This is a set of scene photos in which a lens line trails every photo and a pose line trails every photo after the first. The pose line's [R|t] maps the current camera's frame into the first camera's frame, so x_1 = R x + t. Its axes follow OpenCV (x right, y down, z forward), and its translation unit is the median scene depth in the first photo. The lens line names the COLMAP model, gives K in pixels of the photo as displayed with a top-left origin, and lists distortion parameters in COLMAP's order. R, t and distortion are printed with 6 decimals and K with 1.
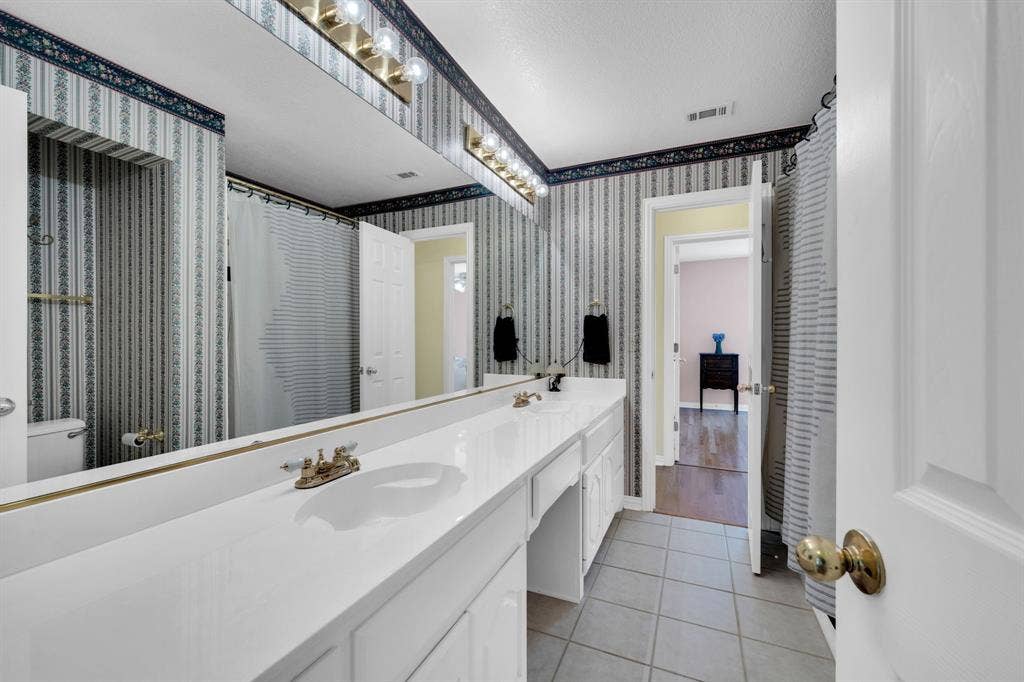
lens RADIAL K [[417.6, 0, 510.8], [0, 417.6, 342.1], [0, 0, 1]] dist [-0.005321, -0.000077]
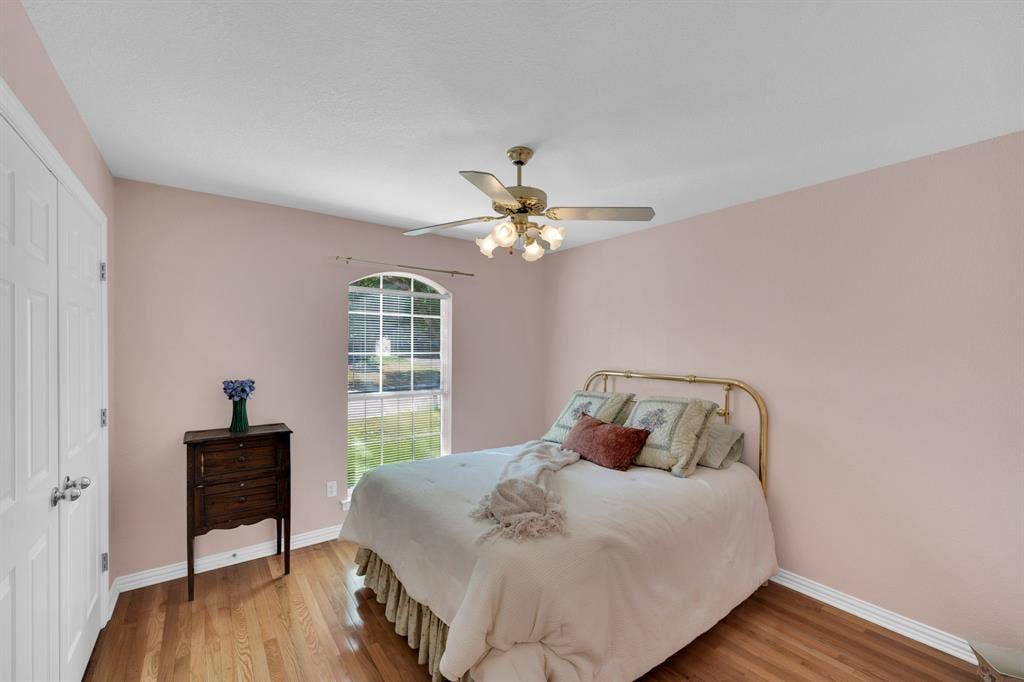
lens RADIAL K [[417.6, 0, 510.5], [0, 417.6, 344.0], [0, 0, 1]] dist [-0.005321, -0.000077]
pose [[0.494690, 0.001085, 0.869069, 0.319592], [0.003370, 0.999989, -0.003166, -0.062968], [-0.869063, 0.004495, 0.494681, 0.658555]]
